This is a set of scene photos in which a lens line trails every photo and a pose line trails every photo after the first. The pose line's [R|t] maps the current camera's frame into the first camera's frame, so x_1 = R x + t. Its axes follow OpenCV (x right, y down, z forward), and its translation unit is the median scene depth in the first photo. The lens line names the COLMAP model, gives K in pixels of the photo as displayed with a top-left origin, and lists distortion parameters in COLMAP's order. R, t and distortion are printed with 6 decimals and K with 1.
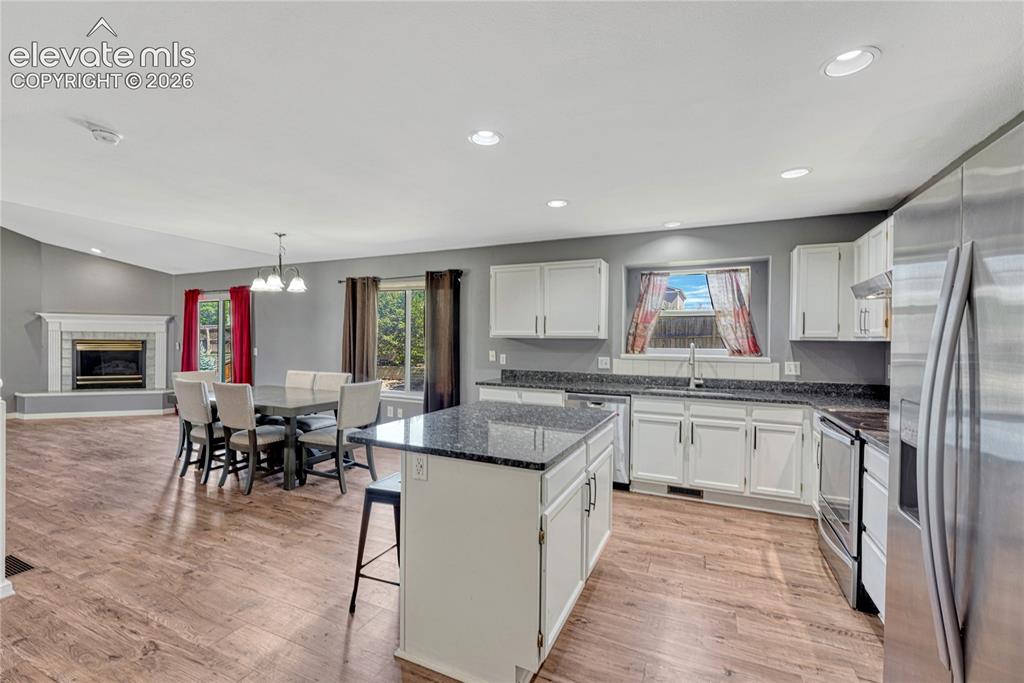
lens RADIAL K [[433.1, 0, 511.4], [0, 433.1, 345.0], [0, 0, 1]] dist [-0.011366, 0.000914]
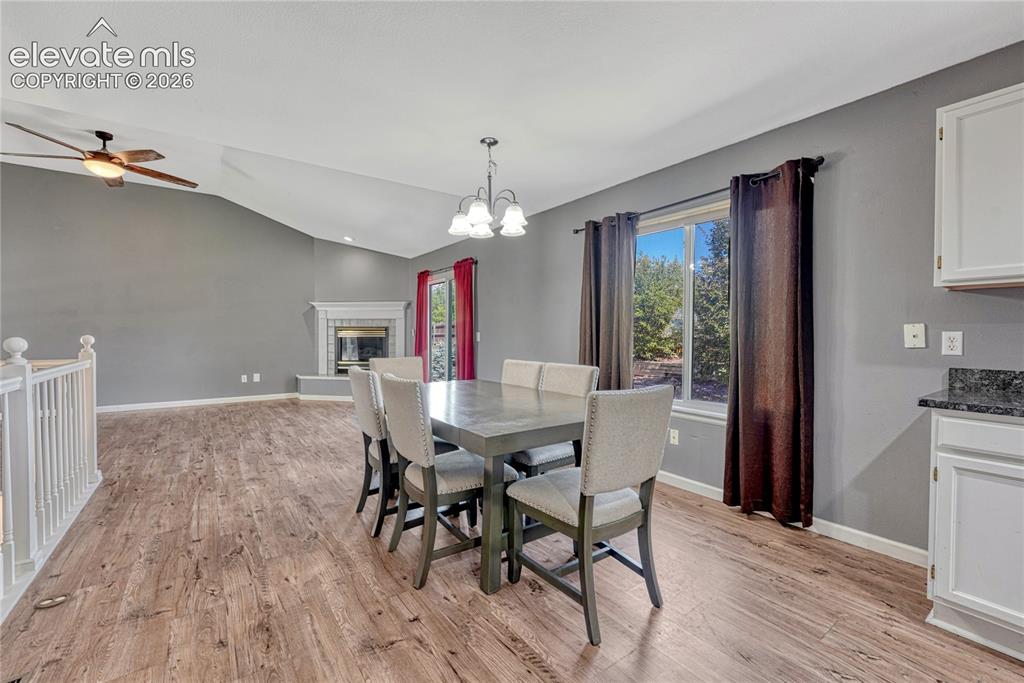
lens RADIAL K [[423.4, 0, 507.0], [0, 423.4, 337.5], [0, 0, 1]] dist [-0.011051, 0.000354]
pose [[0.865972, -0.003083, -0.500083, -0.222943], [-0.000163, 0.999979, -0.006448, 0.035437], [0.500092, 0.005666, 0.865954, 0.520234]]
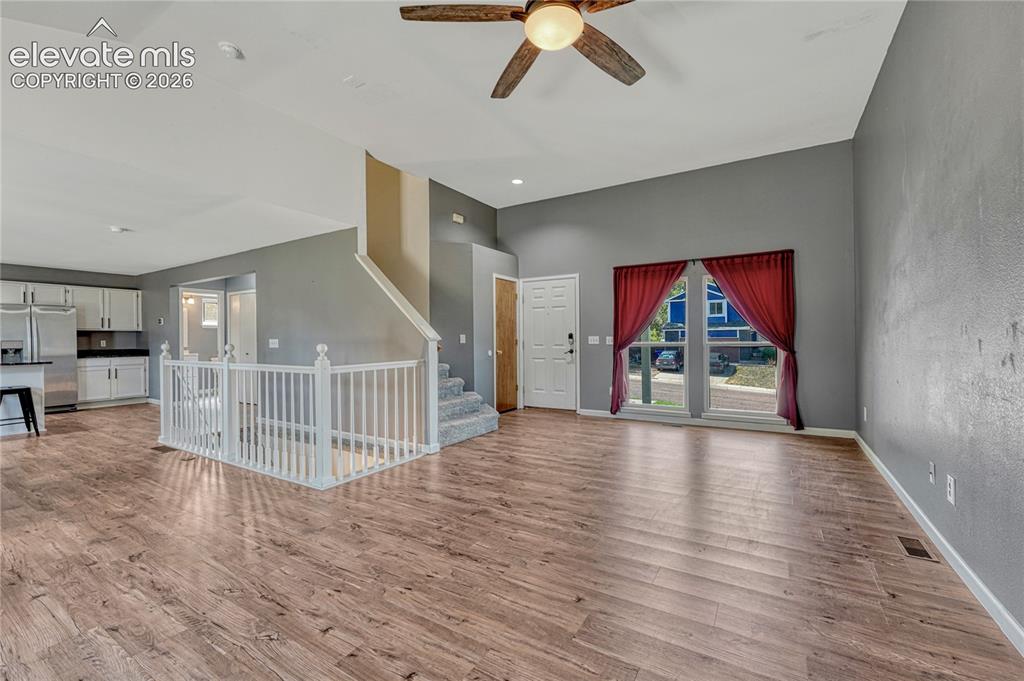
lens RADIAL K [[430.4, 0, 506.4], [0, 430.4, 341.1], [0, 0, 1]] dist [-0.008397, 0.001079]
pose [[-0.991054, -0.004079, 0.133398, -1.706666], [-0.001658, 0.999832, 0.018252, 0.006541], [-0.133450, 0.017867, -0.990895, 1.548346]]
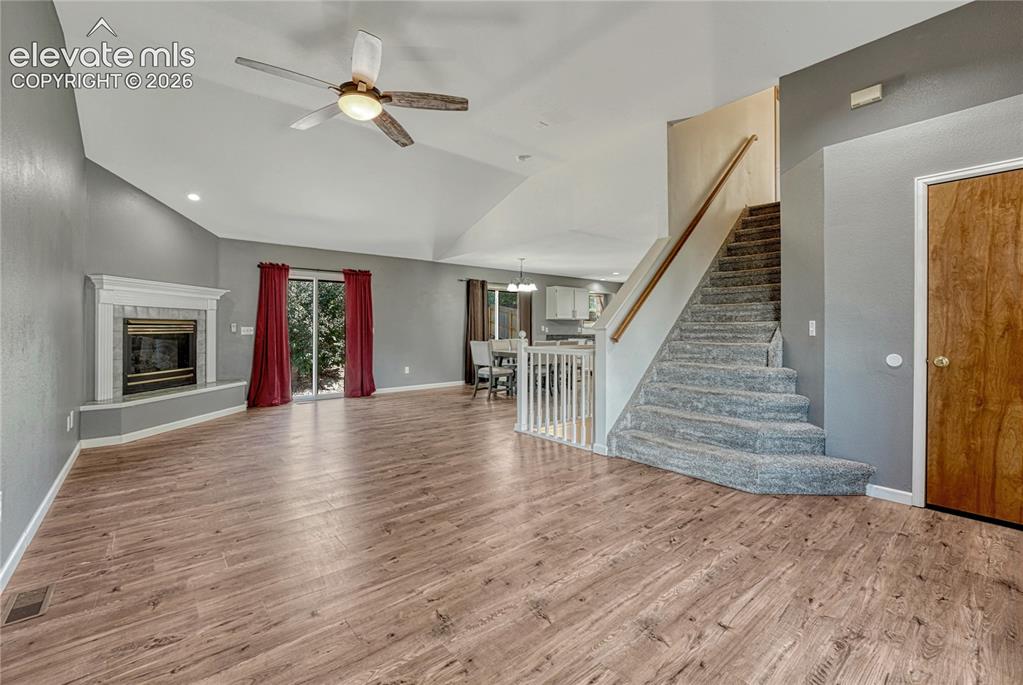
lens RADIAL K [[430.6, 0, 511.5], [0, 430.6, 342.5], [0, 0, 1]] dist [-0.016464, 0.000270]
pose [[0.428223, -0.040918, 0.902746, -2.320287], [0.013869, 0.999154, 0.038709, 0.012541], [-0.903567, -0.004056, 0.428429, 0.317828]]
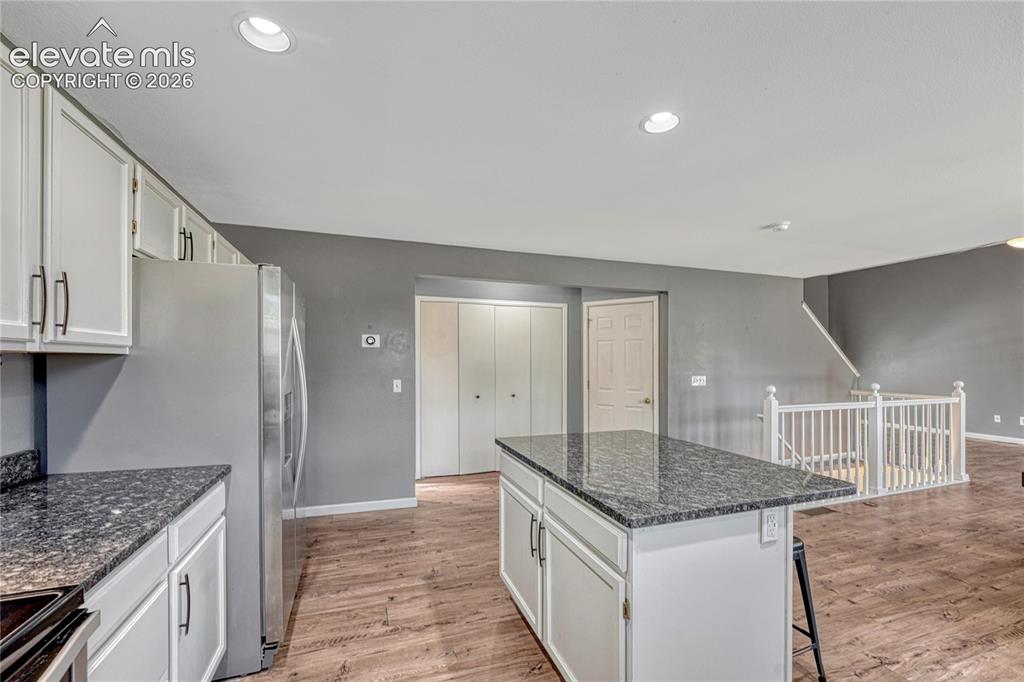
lens RADIAL K [[418.0, 0, 507.7], [0, 418.0, 362.2], [0, 0, 1]] dist [-0.009064, 0.000174]
pose [[-0.725348, -0.012836, -0.688262, 0.397769], [-0.018461, 0.999829, 0.000809, -0.002678], [0.688134, 0.013294, -0.725462, 0.770820]]
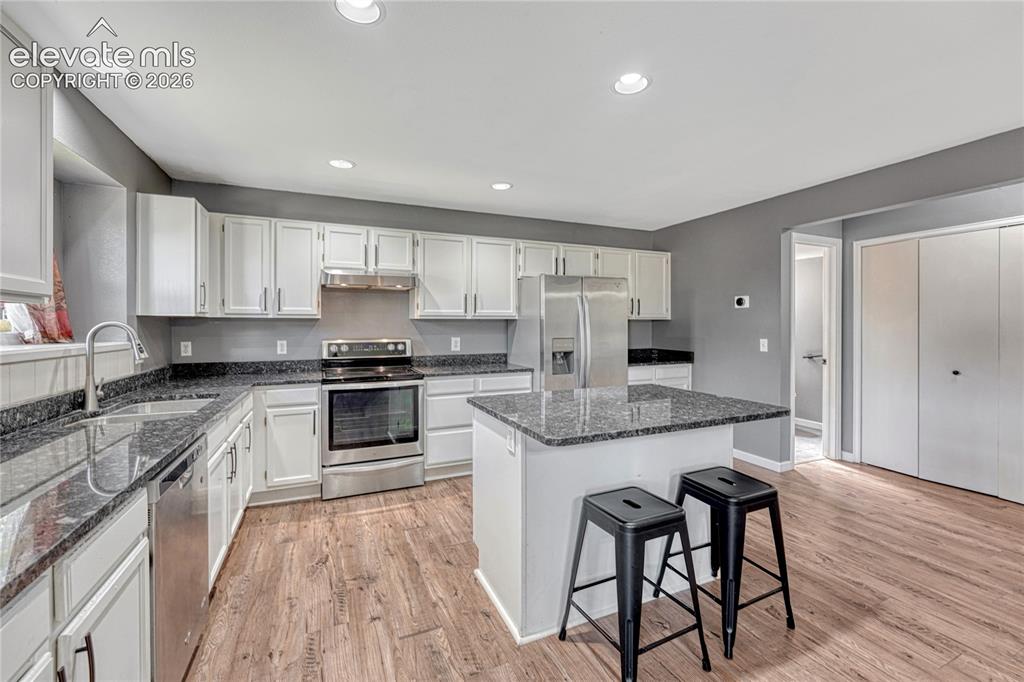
lens RADIAL K [[425.3, 0, 510.3], [0, 425.3, 327.7], [0, 0, 1]] dist [-0.009884, -0.000040]
pose [[-0.744608, -0.013241, 0.667371, -0.253230], [0.000897, 0.999782, 0.020837, -0.004100], [-0.667502, 0.016114, -0.744434, 1.001471]]
